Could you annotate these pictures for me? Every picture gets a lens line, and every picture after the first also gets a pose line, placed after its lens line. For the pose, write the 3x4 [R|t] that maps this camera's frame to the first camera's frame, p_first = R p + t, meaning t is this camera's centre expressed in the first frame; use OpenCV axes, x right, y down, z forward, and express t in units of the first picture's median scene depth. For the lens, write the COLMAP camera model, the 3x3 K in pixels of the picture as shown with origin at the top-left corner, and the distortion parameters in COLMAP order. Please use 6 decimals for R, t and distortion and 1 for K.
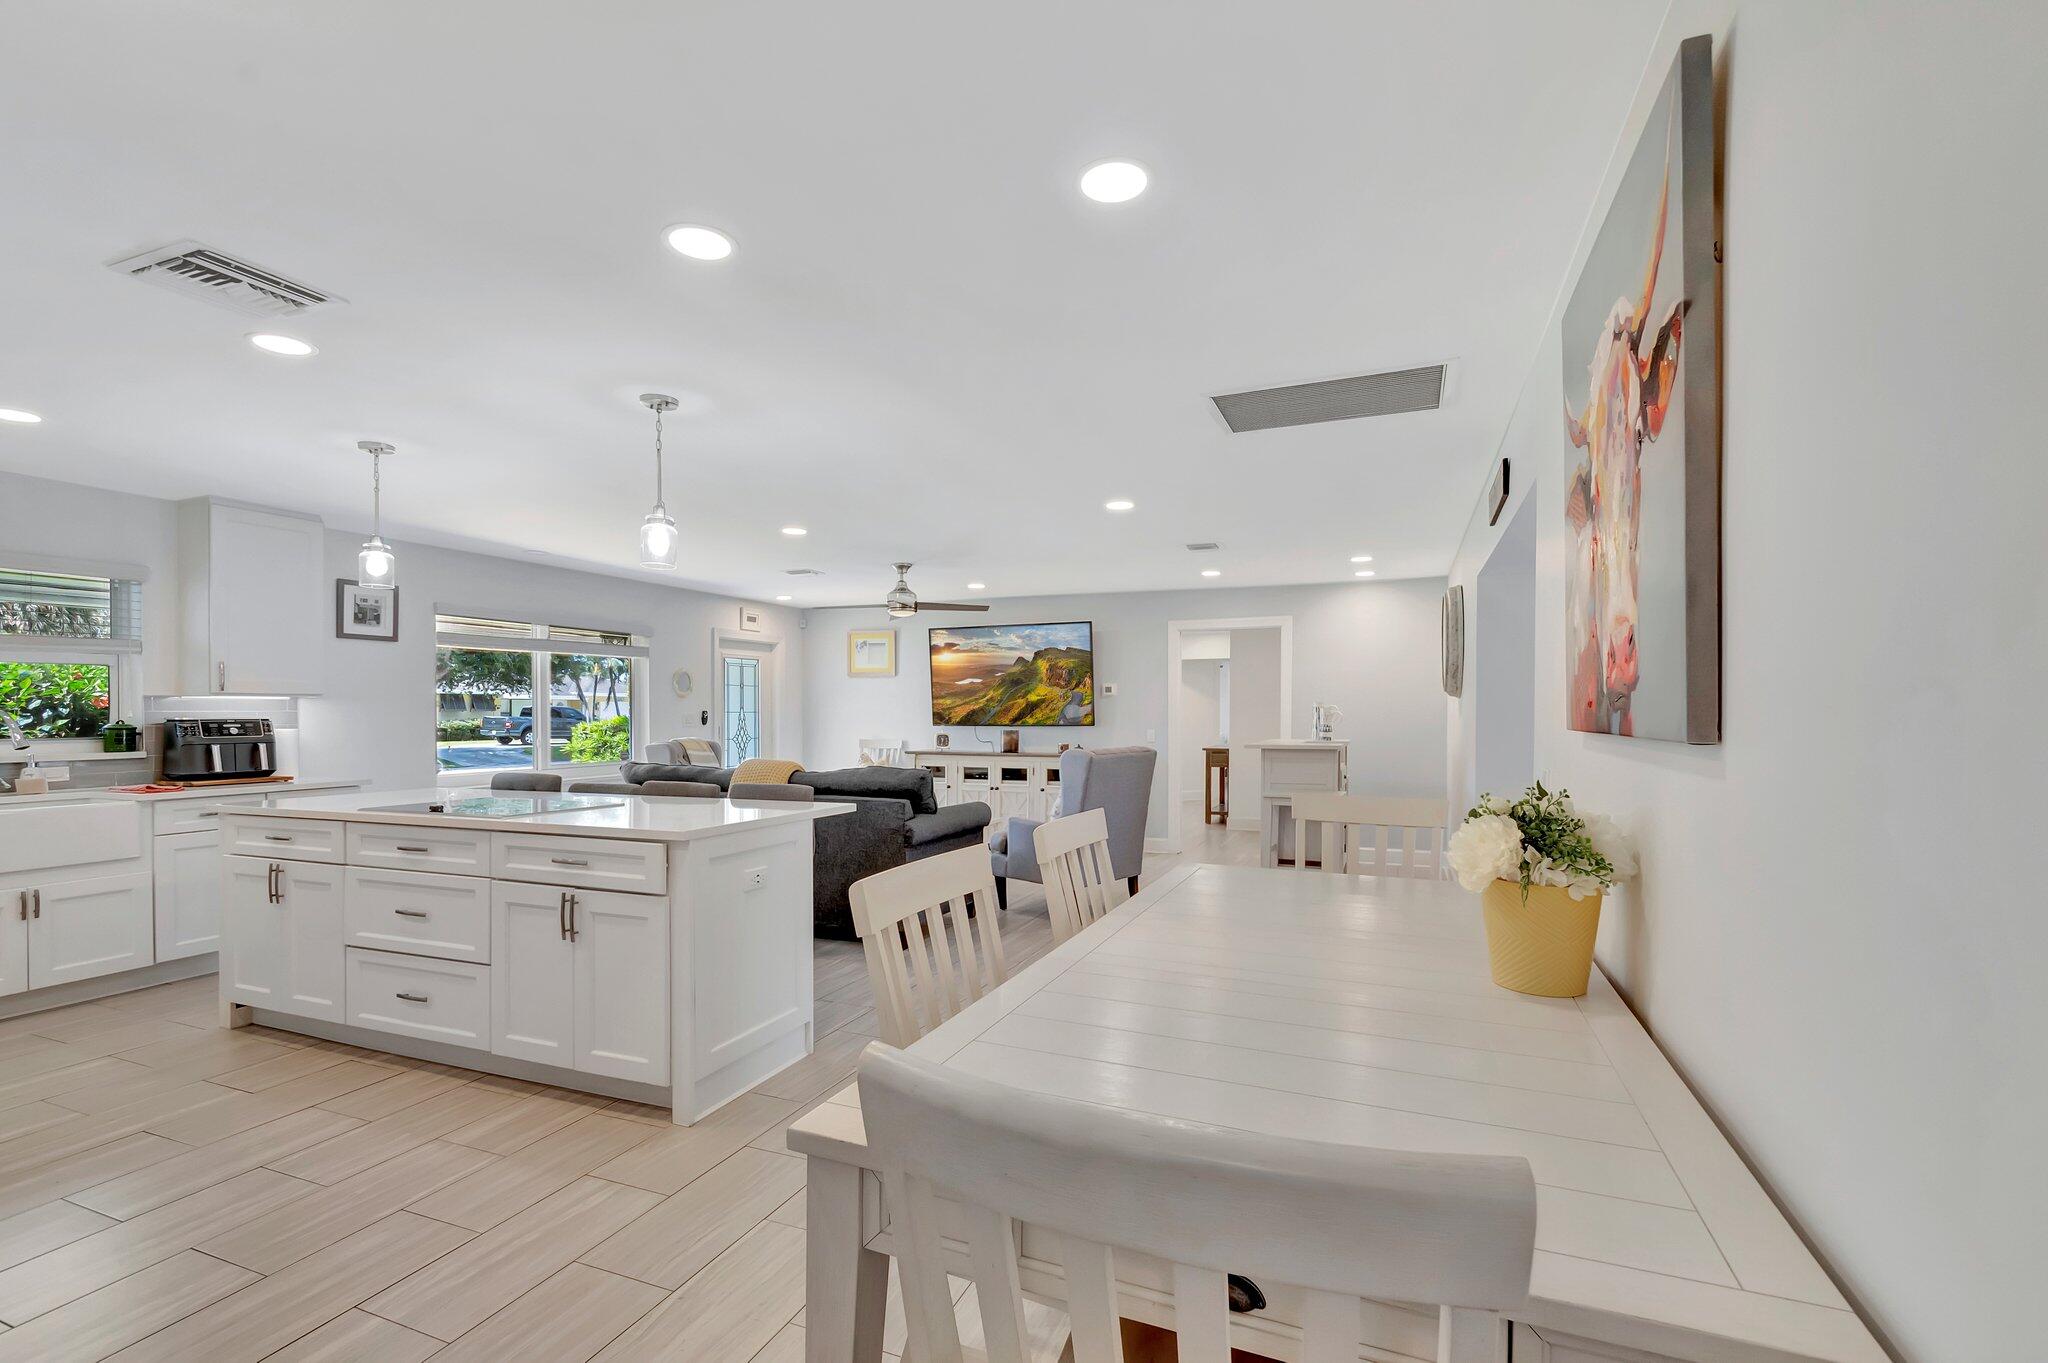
lens RADIAL K [[912.3, 0, 1023.6], [0, 912.3, 721.8], [0, 0, 1]] dist [0.031189, -0.012768]
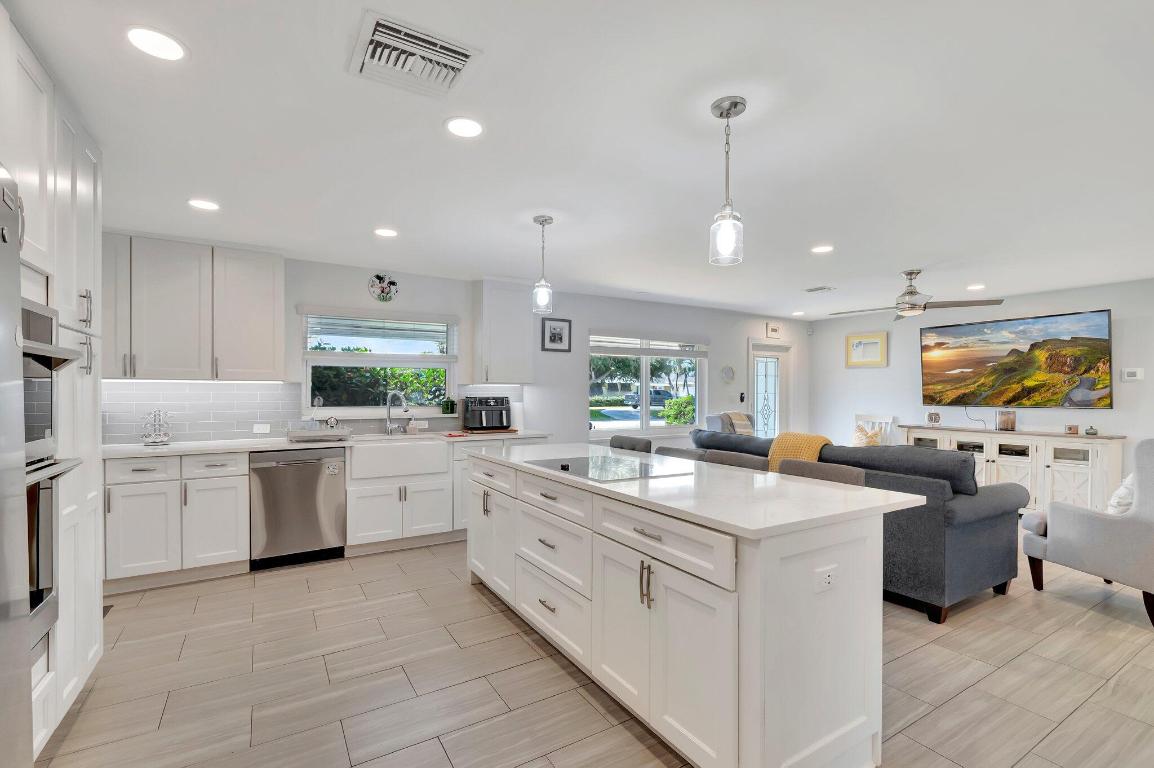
lens RADIAL K [[508.2, 0, 576.8], [0, 508.2, 392.4], [0, 0, 1]] dist [0.000484, -0.000325]
pose [[0.806672, 0.004914, -0.590978, -0.091955], [-0.011389, 0.999909, -0.007232, -0.004604], [0.590889, 0.012564, 0.806655, 0.206931]]
